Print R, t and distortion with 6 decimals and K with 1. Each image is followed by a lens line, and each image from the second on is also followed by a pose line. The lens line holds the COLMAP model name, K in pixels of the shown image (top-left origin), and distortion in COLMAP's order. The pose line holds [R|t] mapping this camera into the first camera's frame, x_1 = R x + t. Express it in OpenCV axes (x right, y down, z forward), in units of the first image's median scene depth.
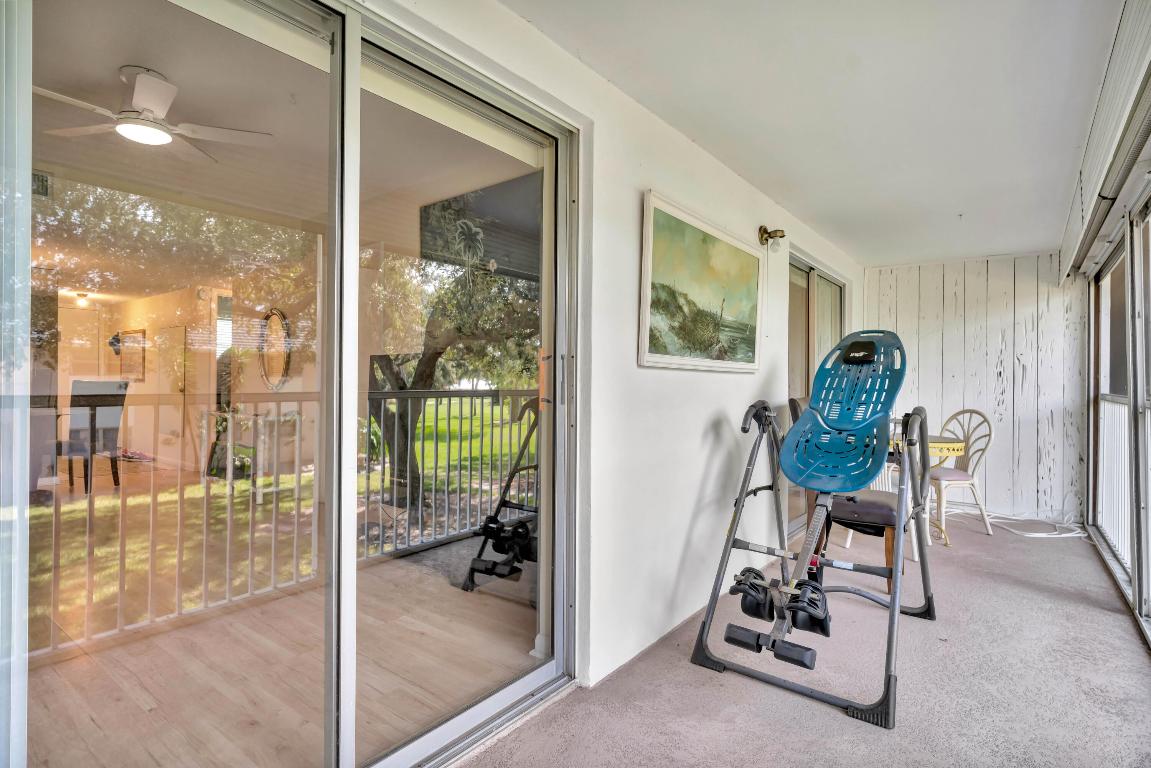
lens RADIAL K [[581.5, 0, 575.5], [0, 581.5, 384.0], [0, 0, 1]] dist [-0.015512, -0.000466]
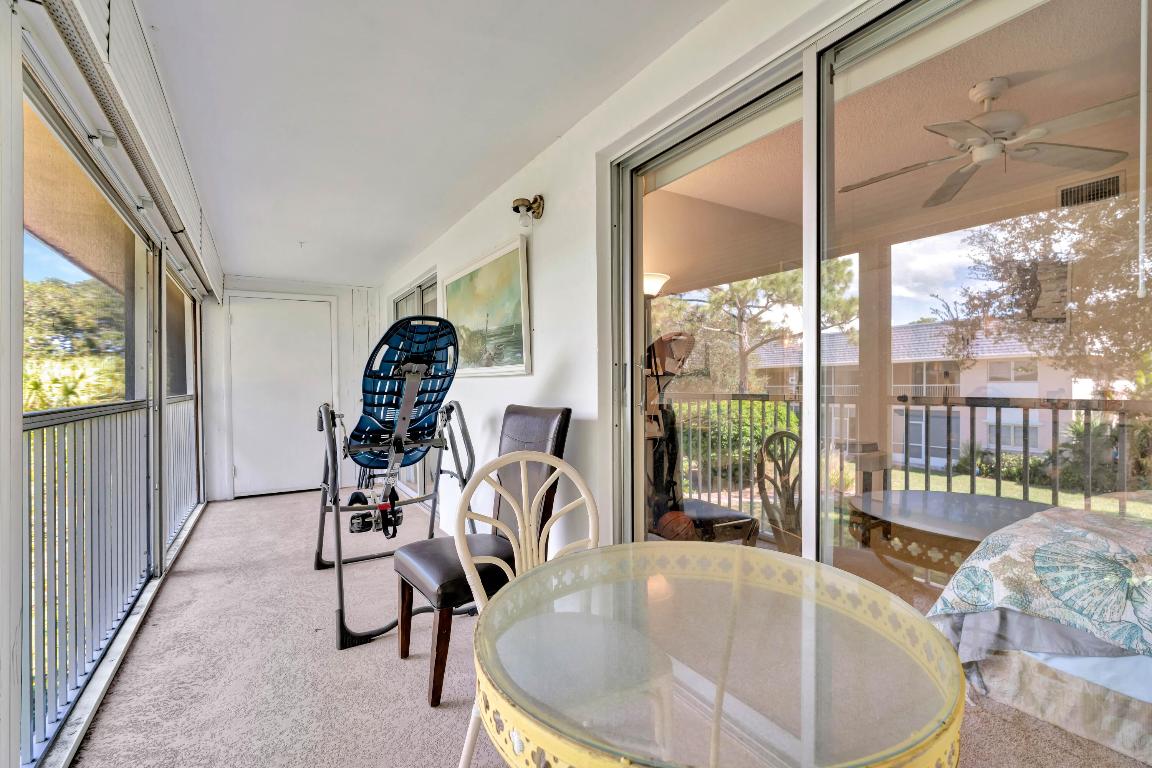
lens RADIAL K [[565.1, 0, 576.0], [0, 565.1, 384.0], [0, 0, 1]] dist [0.001388, 0.000458]
pose [[-0.386190, -0.007038, -0.922393, 1.300332], [-0.000119, 0.999971, -0.007580, 0.002745], [0.922419, -0.002817, -0.386179, 1.691862]]
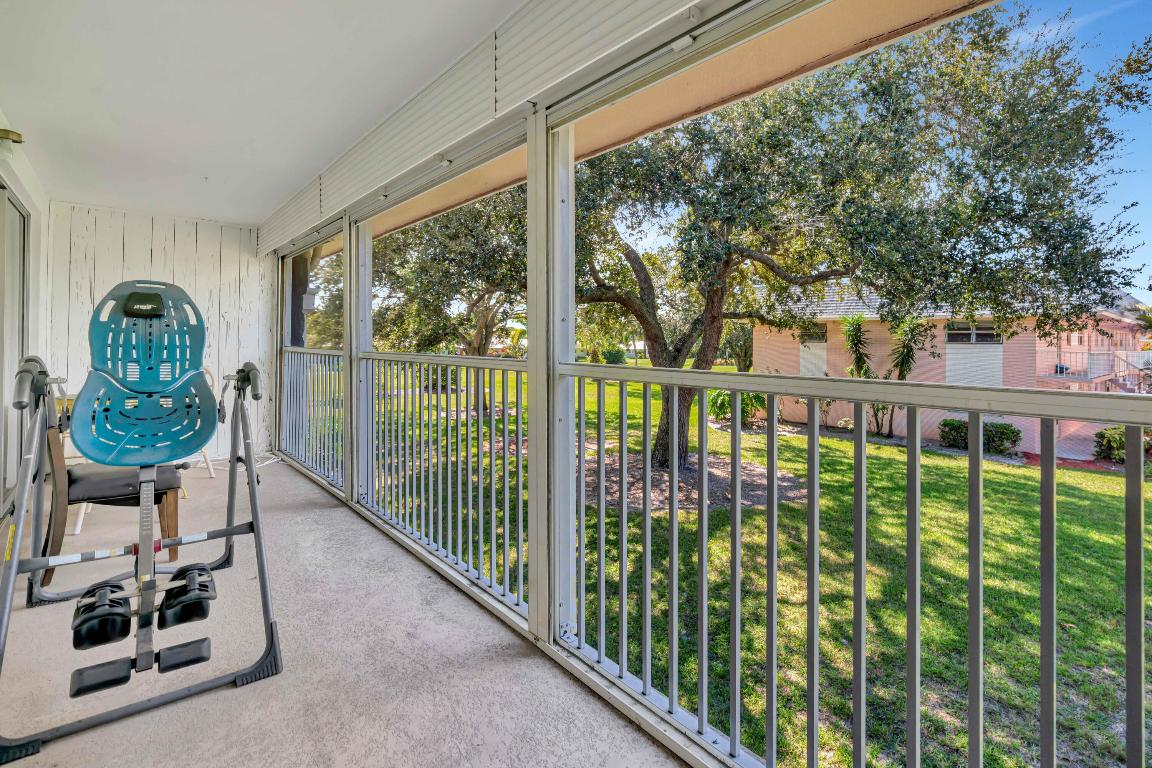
lens RADIAL K [[541.5, 0, 571.7], [0, 541.5, 342.9], [0, 0, 1]] dist [-0.002076, -0.000323]
pose [[0.219570, -0.007545, 0.975568, -0.195445], [-0.003254, 0.999959, 0.008466, -0.004978], [-0.975591, -0.005033, 0.219537, 0.185490]]
